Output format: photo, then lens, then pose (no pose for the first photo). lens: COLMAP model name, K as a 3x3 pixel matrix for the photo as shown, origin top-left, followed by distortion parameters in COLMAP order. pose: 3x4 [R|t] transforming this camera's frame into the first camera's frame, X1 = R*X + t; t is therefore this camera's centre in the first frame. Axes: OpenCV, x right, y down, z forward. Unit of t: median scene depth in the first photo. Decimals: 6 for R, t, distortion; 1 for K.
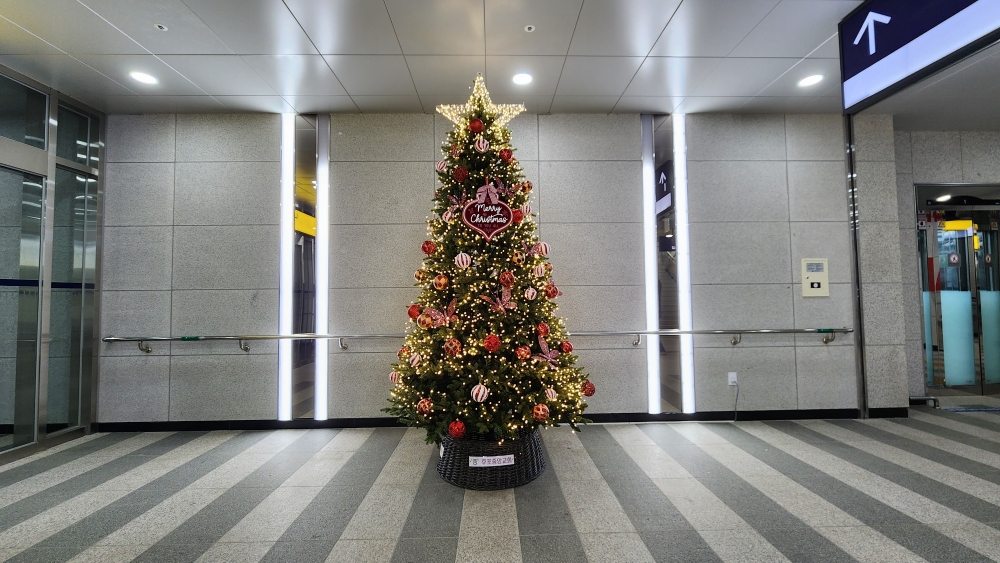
lens RADIAL K [[414.2, 0, 500.2], [0, 414.2, 279.4], [0, 0, 1]] dist [-0.007919, 0.002486]
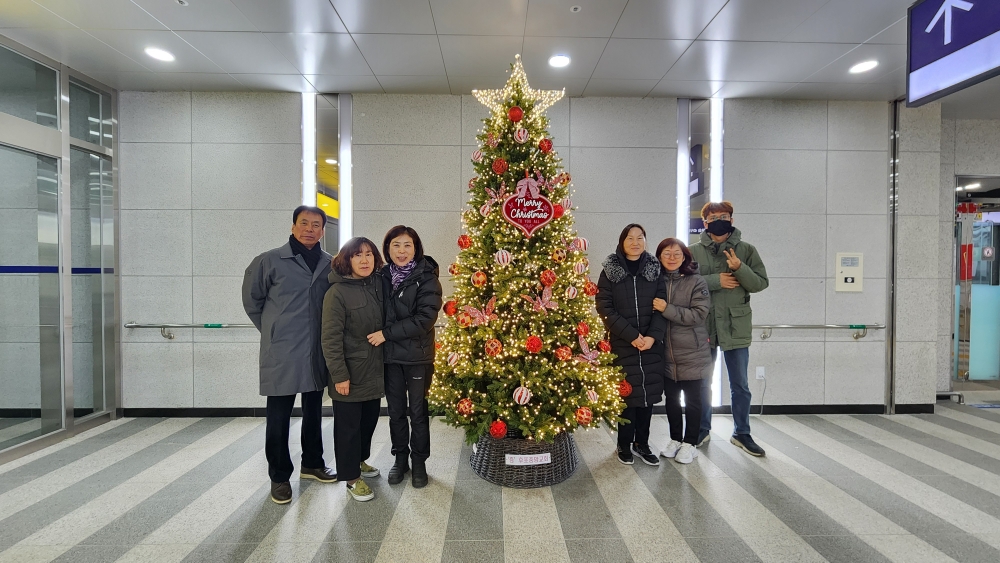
lens RADIAL K [[414.2, 0, 501.8], [0, 414.2, 279.3], [0, 0, 1]] dist [-0.007919, 0.002486]
pose [[0.999904, 0.013873, -0.000518, -0.069777], [-0.013815, 0.998035, 0.061125, -0.041553], [0.001365, -0.061111, 0.998130, 0.025099]]
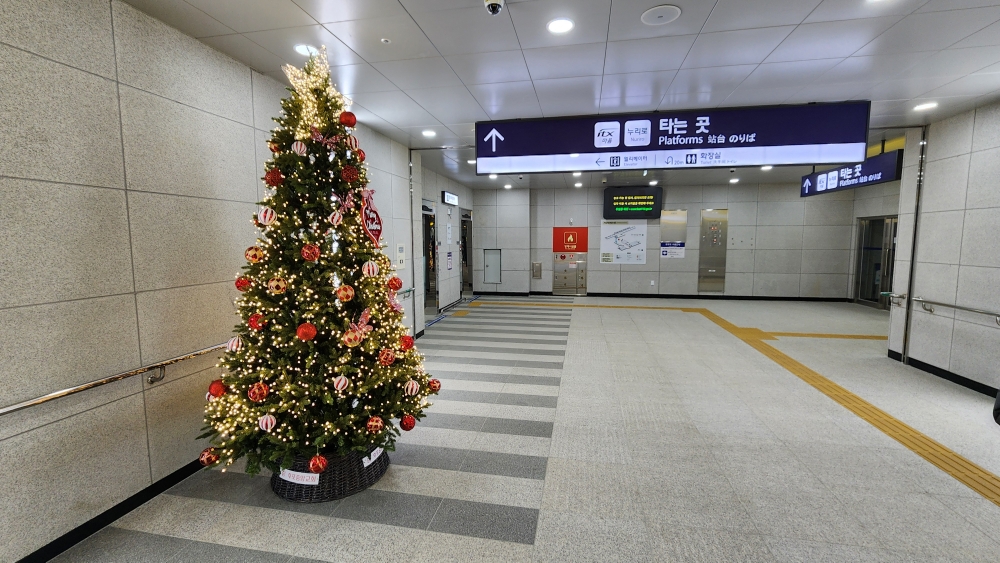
lens RADIAL K [[414.2, 0, 506.9], [0, 414.2, 277.7], [0, 0, 1]] dist [-0.007919, 0.002486]
pose [[0.204542, -0.081178, 0.975486, -0.747388], [-0.043834, 0.994796, 0.091976, -0.098803], [-0.977876, -0.061573, 0.199920, 0.369093]]
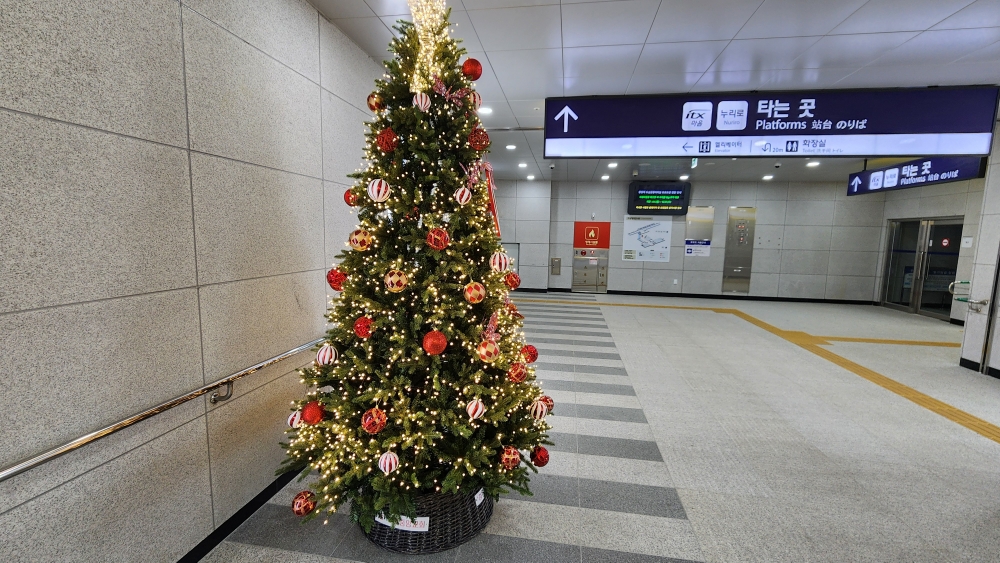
lens RADIAL K [[414.2, 0, 506.5], [0, 414.2, 281.8], [0, 0, 1]] dist [-0.007919, 0.002486]
pose [[0.173812, -0.099036, 0.979786, -0.647758], [-0.067206, 0.991418, 0.112134, -0.074194], [-0.982483, -0.085337, 0.165664, 0.649578]]
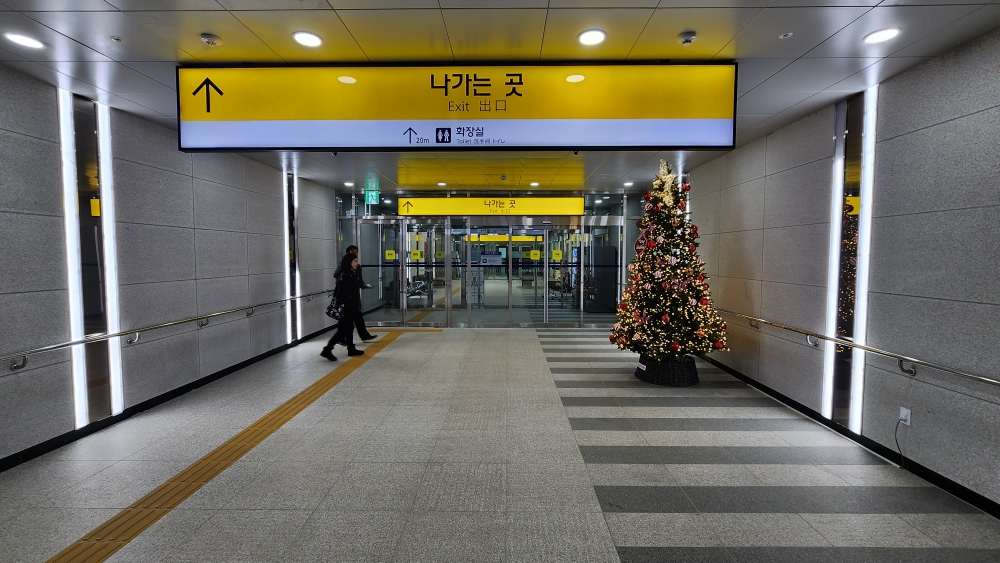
lens RADIAL K [[414.2, 0, 501.4], [0, 414.2, 277.8], [0, 0, 1]] dist [-0.007919, 0.002486]
pose [[-0.039147, 0.066235, -0.997036, 1.560304], [0.046590, 0.996836, 0.064392, -0.123969], [0.998147, -0.043932, -0.042109, 0.319715]]
